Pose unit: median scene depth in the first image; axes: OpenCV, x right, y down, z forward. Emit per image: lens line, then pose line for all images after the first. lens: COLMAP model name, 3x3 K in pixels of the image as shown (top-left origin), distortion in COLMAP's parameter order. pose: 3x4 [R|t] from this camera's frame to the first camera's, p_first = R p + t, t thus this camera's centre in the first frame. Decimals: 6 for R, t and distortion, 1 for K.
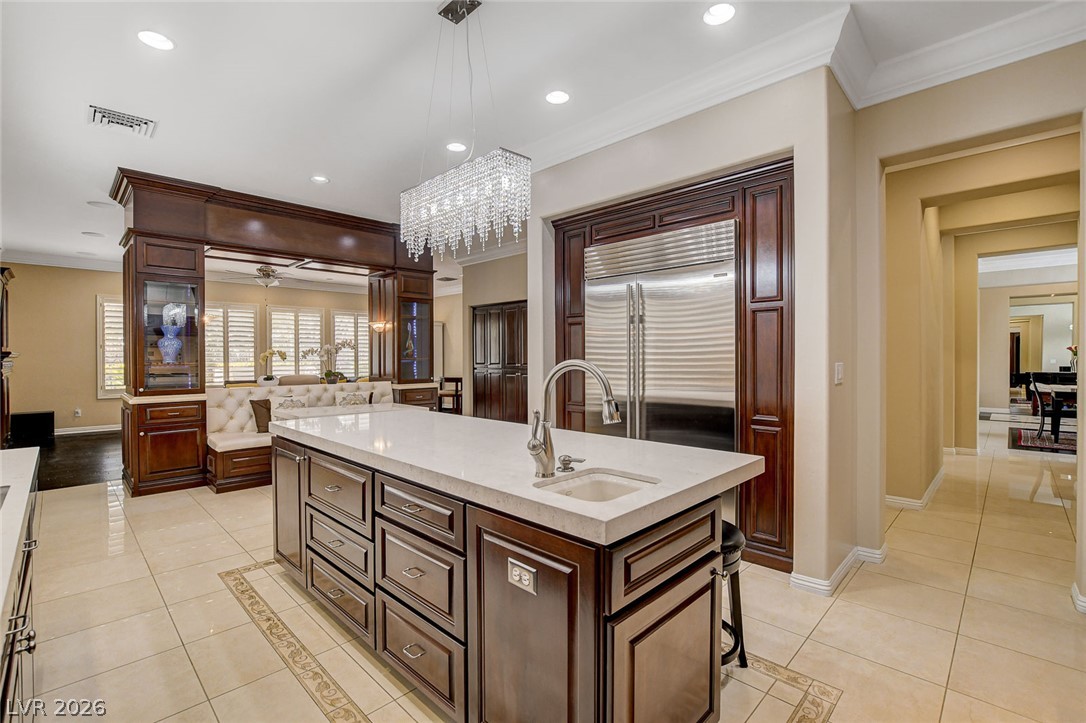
lens RADIAL K [[477.5, 0, 543.0], [0, 477.5, 361.5], [0, 0, 1]] dist [-0.000144, -0.000198]
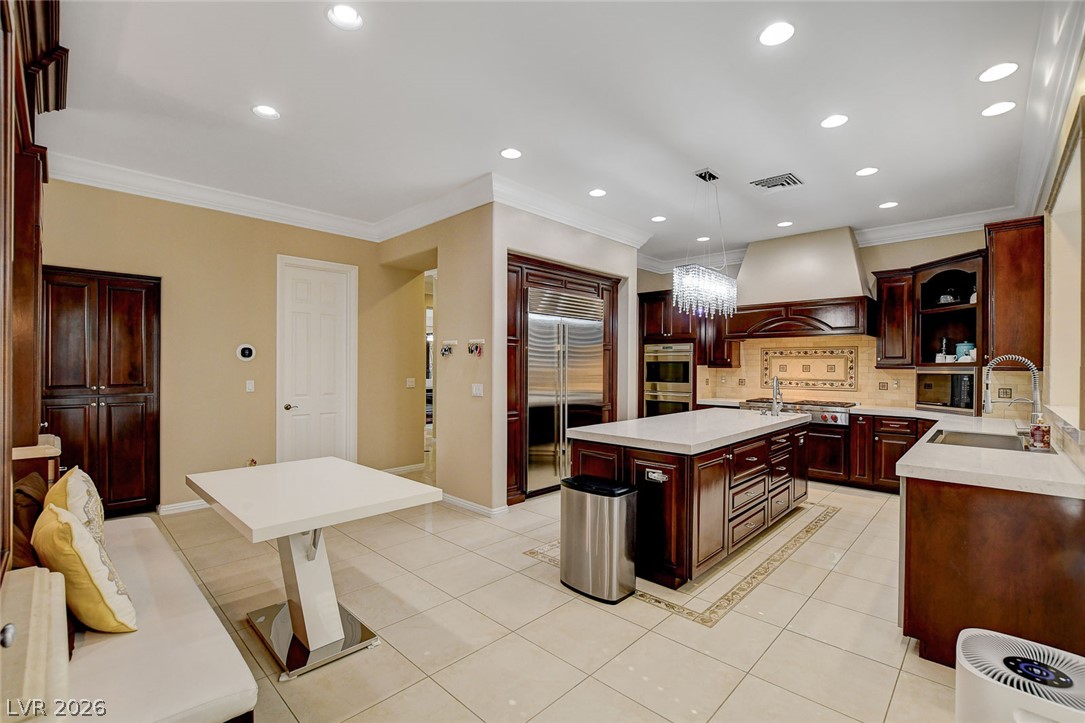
lens RADIAL K [[477.0, 0, 542.5], [0, 477.0, 361.5], [0, 0, 1]] dist [-0.000144, -0.000198]
pose [[-0.010463, 0.008402, 0.999910, -1.688722], [0.004461, 0.999955, -0.008356, -0.038554], [-0.999935, 0.004374, -0.010500, 1.428990]]
